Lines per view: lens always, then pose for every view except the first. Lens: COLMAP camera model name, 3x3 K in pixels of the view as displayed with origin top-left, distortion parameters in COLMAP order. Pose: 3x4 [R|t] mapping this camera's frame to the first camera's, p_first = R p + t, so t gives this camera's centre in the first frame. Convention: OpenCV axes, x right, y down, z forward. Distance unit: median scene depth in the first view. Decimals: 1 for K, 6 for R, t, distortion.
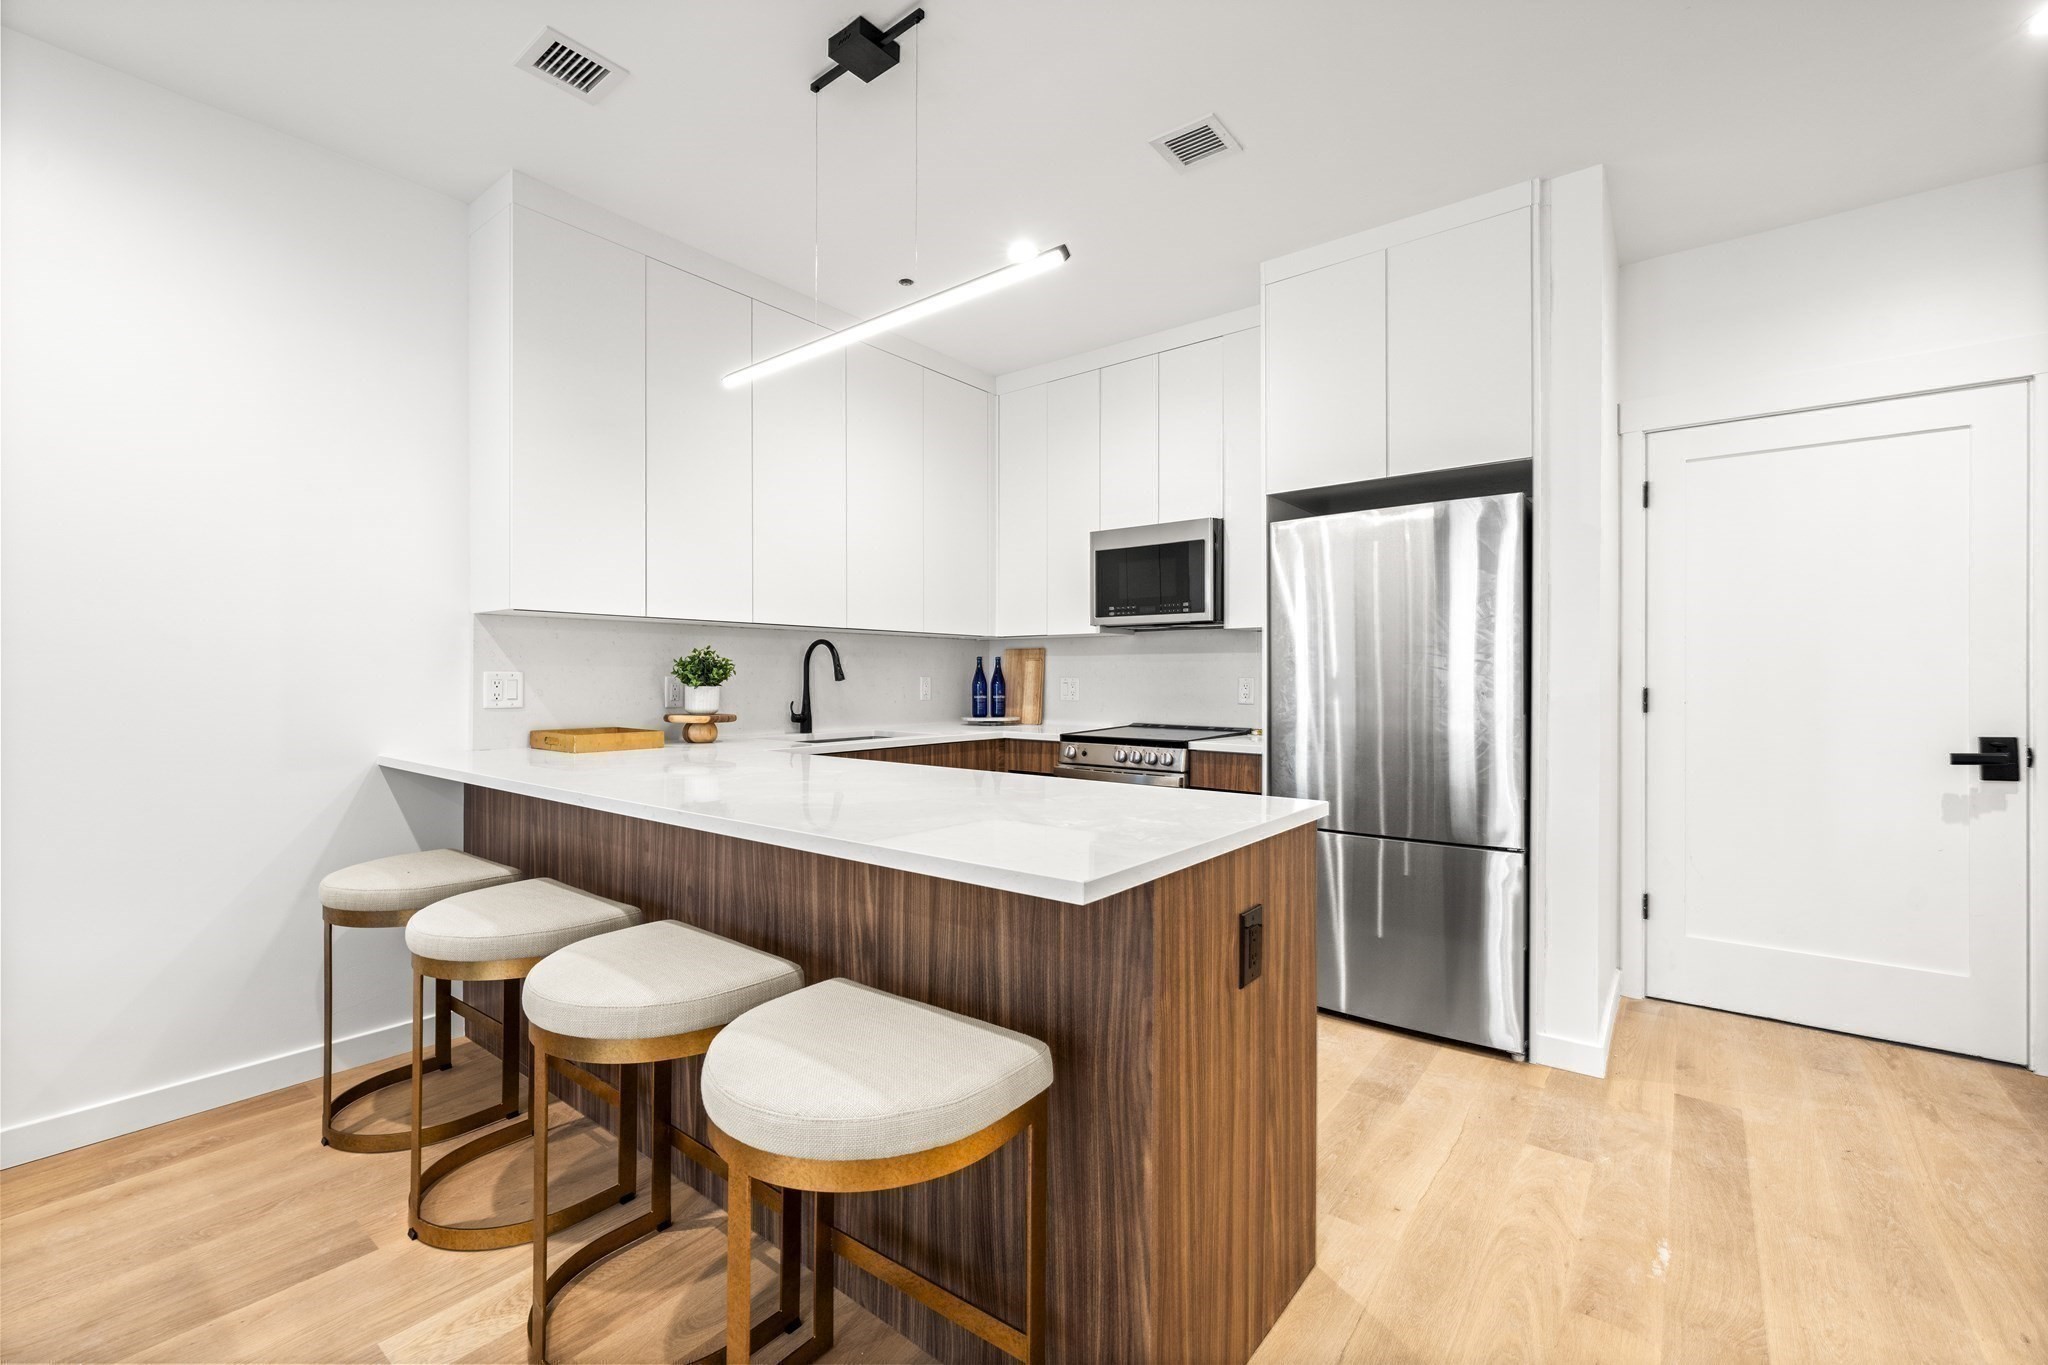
lens RADIAL K [[848.6, 0, 1032.6], [0, 848.6, 681.1], [0, 0, 1]] dist [-0.000159, -0.000113]
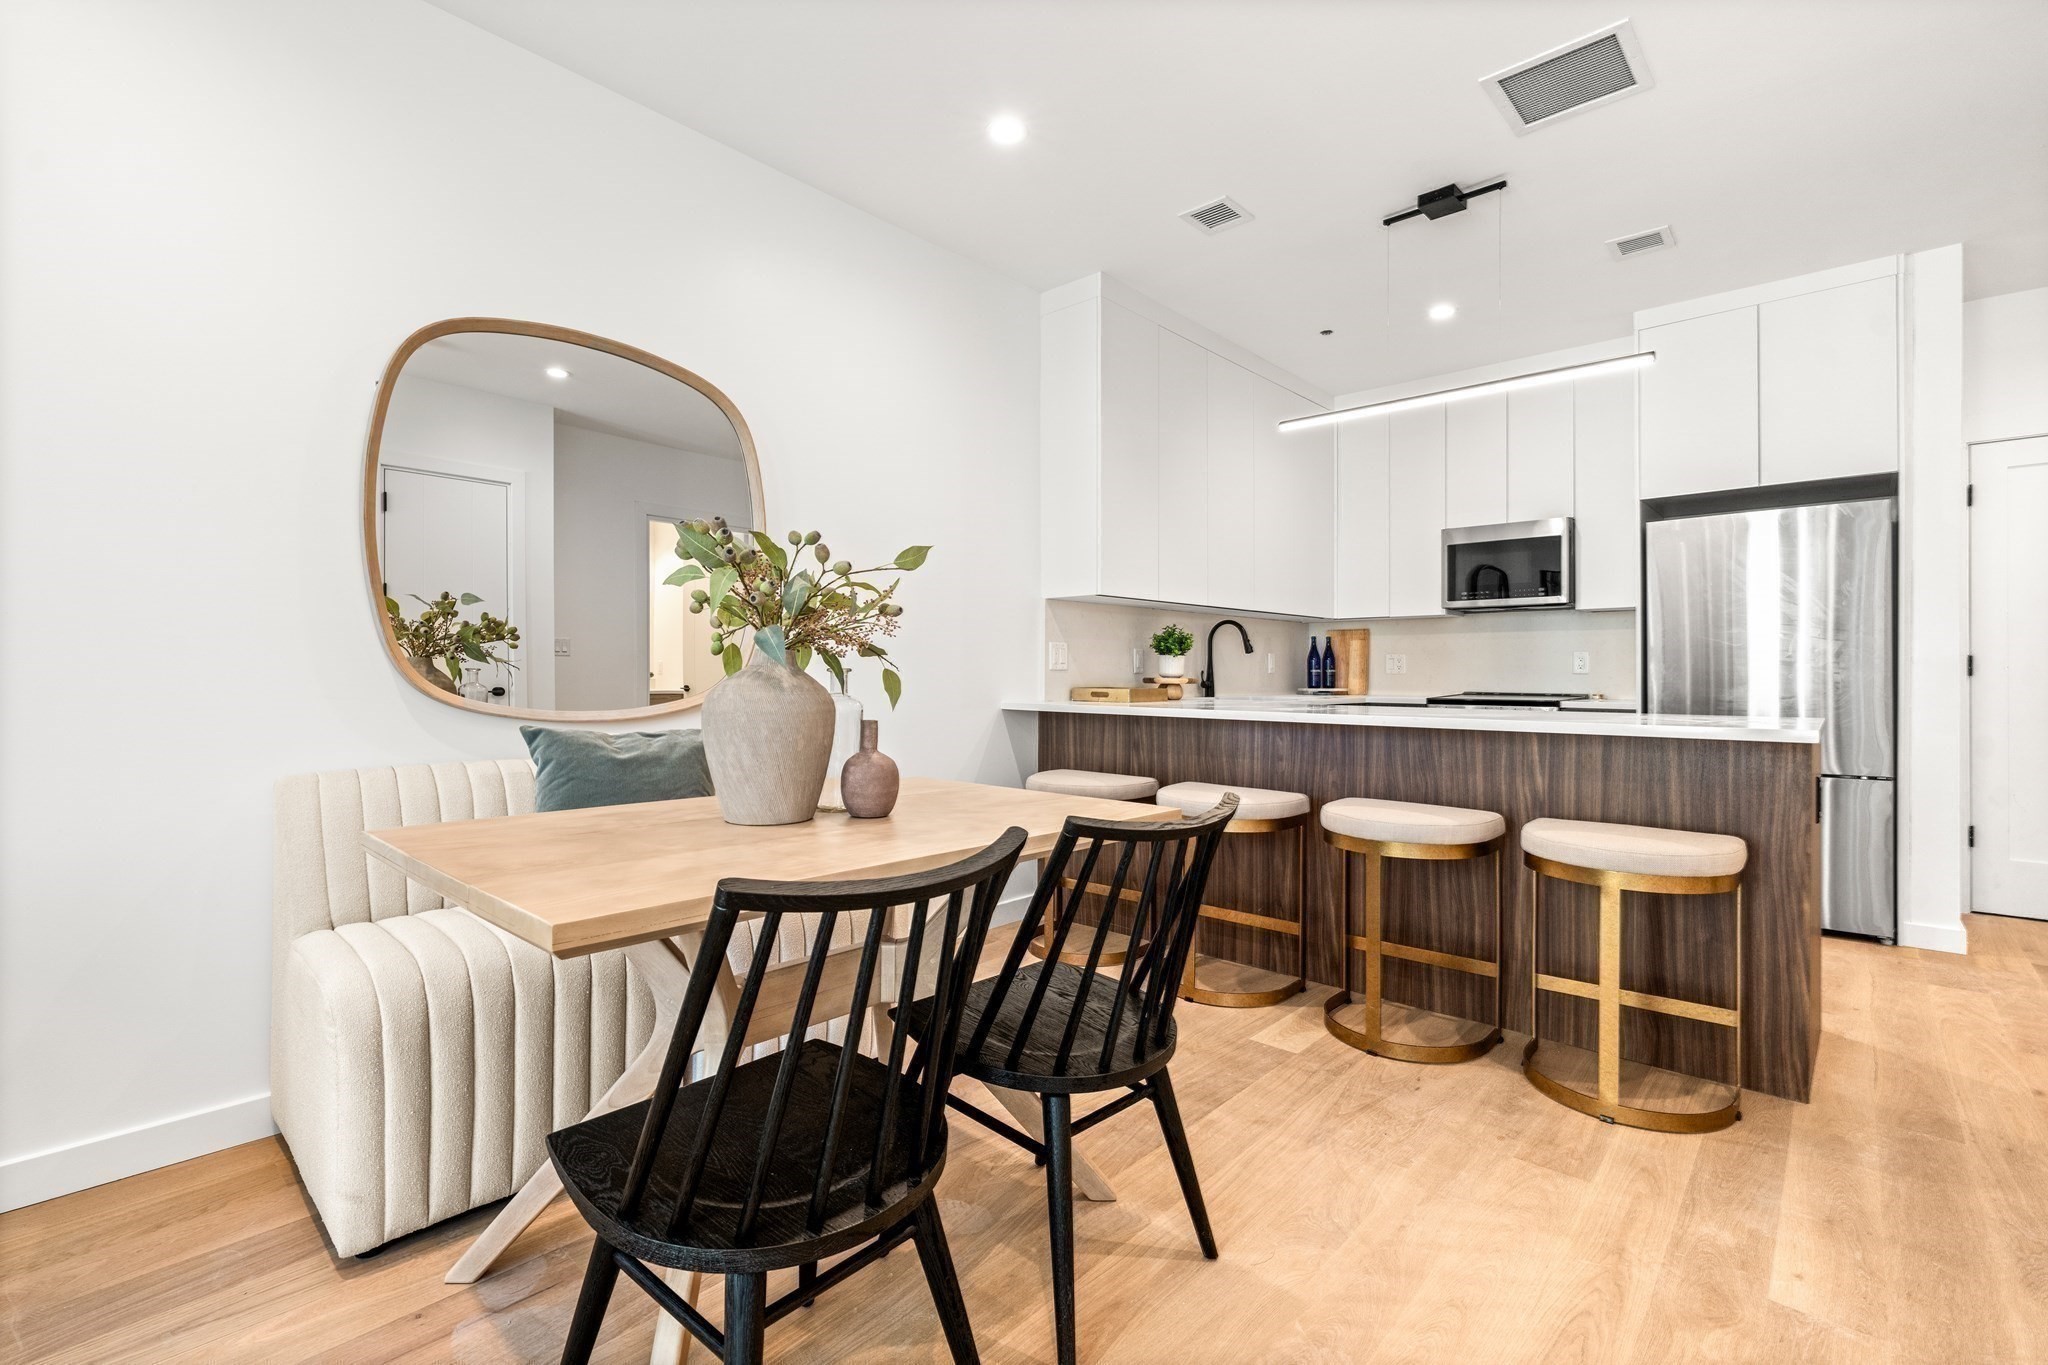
lens RADIAL K [[928.8, 0, 1030.0], [0, 928.8, 672.2], [0, 0, 1]] dist [0.003142, 0.004549]
pose [[0.998434, 0.000013, -0.055942, -0.531561], [-0.000304, 0.999986, -0.005194, 0.038604], [0.055941, 0.005203, 0.998421, -0.398782]]
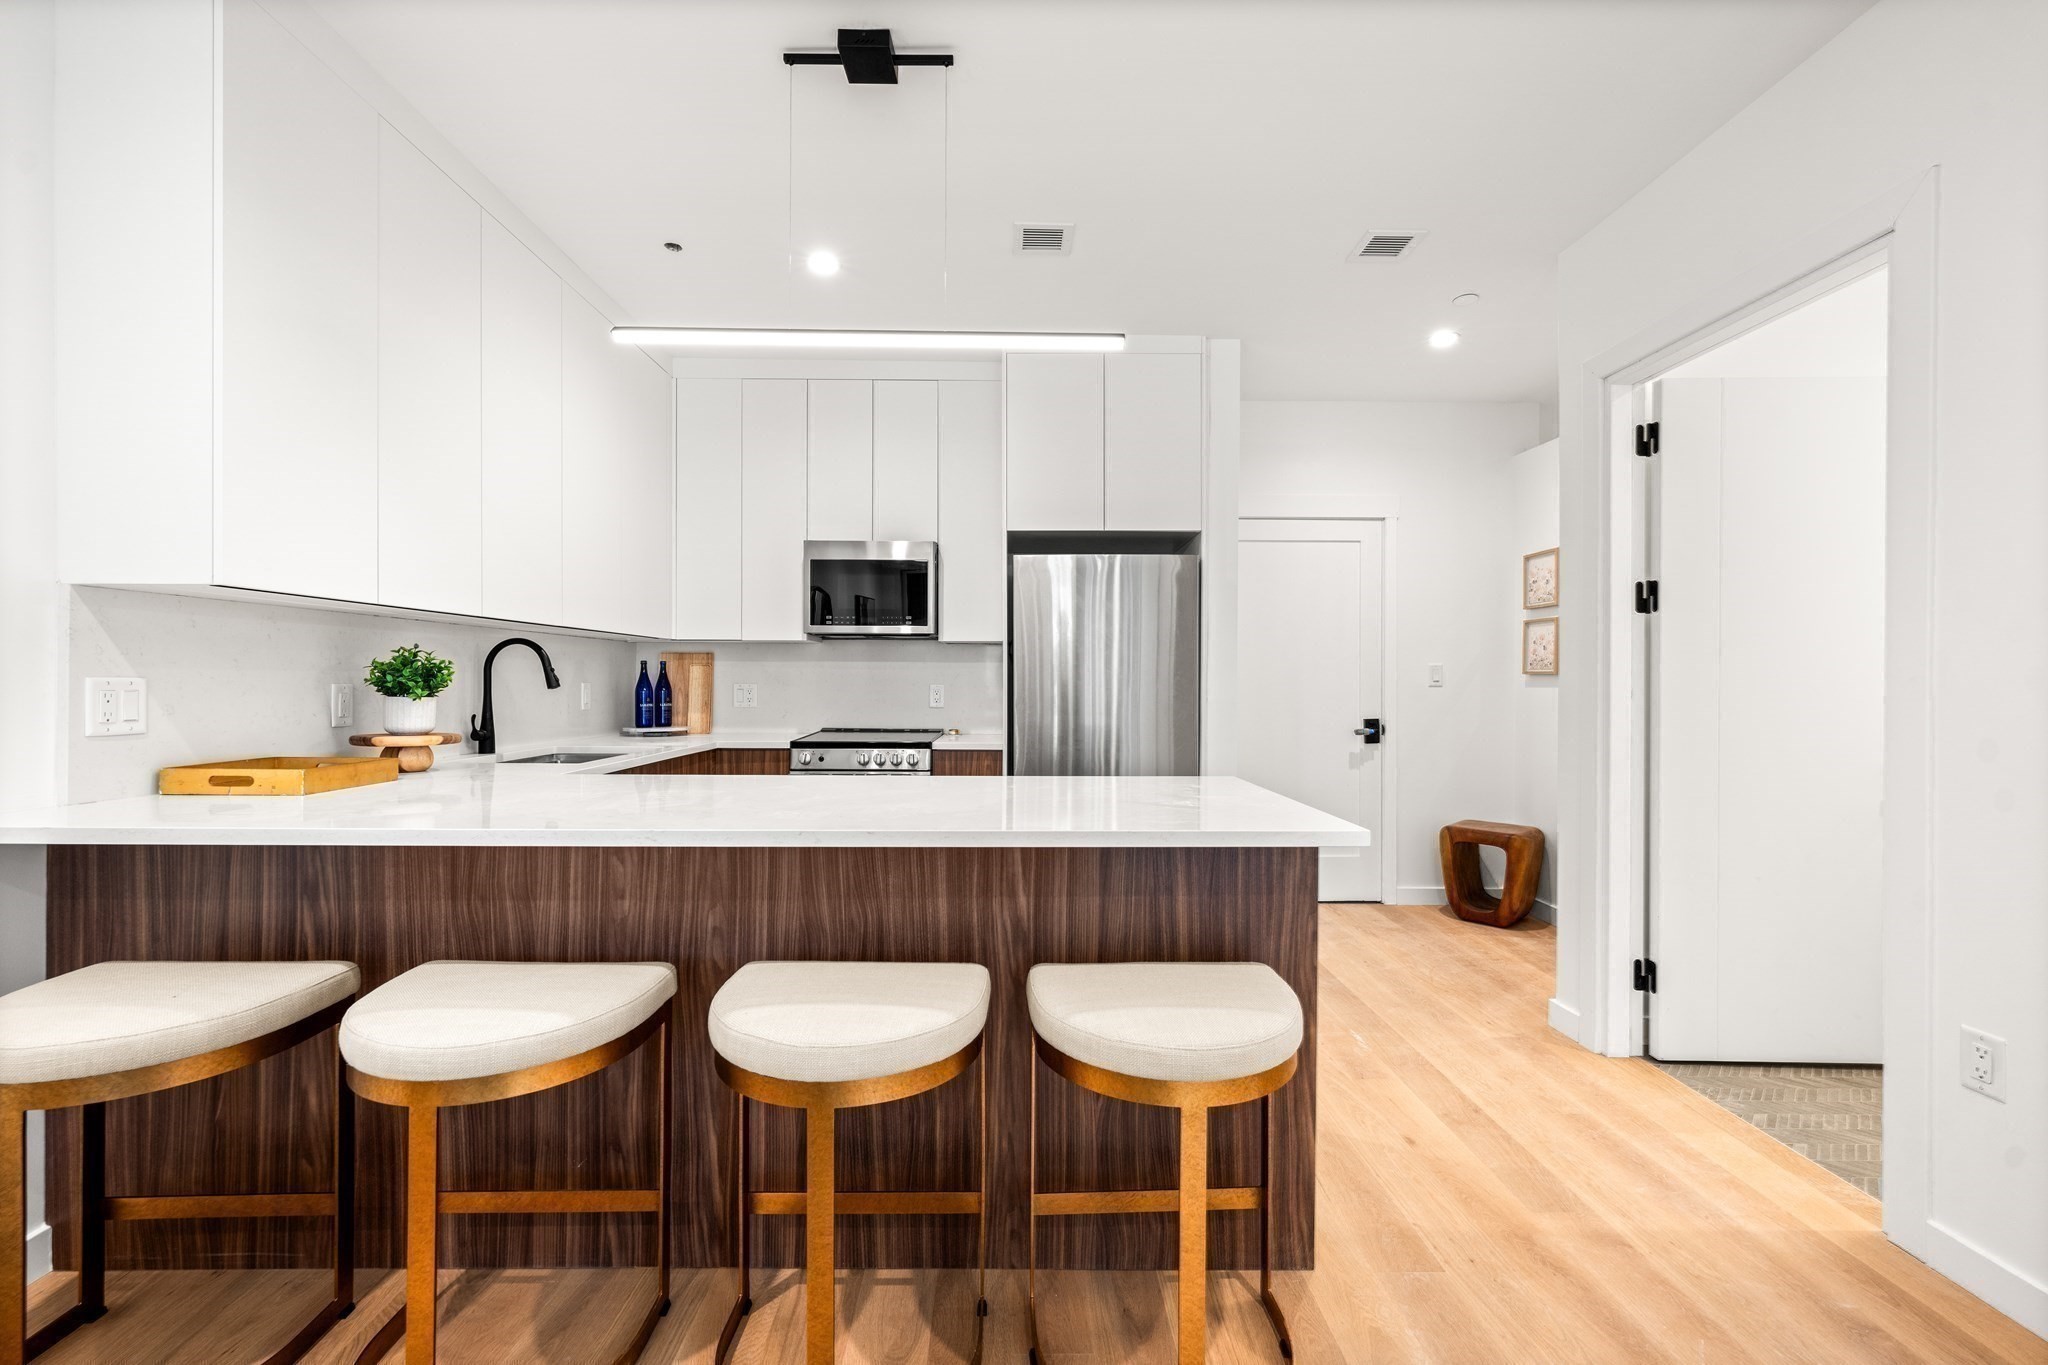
lens RADIAL K [[848.6, 0, 1018.9], [0, 848.6, 686.0], [0, 0, 1]] dist [-0.000159, -0.000113]
pose [[0.773761, -0.001314, 0.633476, -0.455966], [-0.001856, 0.999989, 0.004341, -0.008285], [-0.633475, -0.004534, 0.773750, 0.077952]]
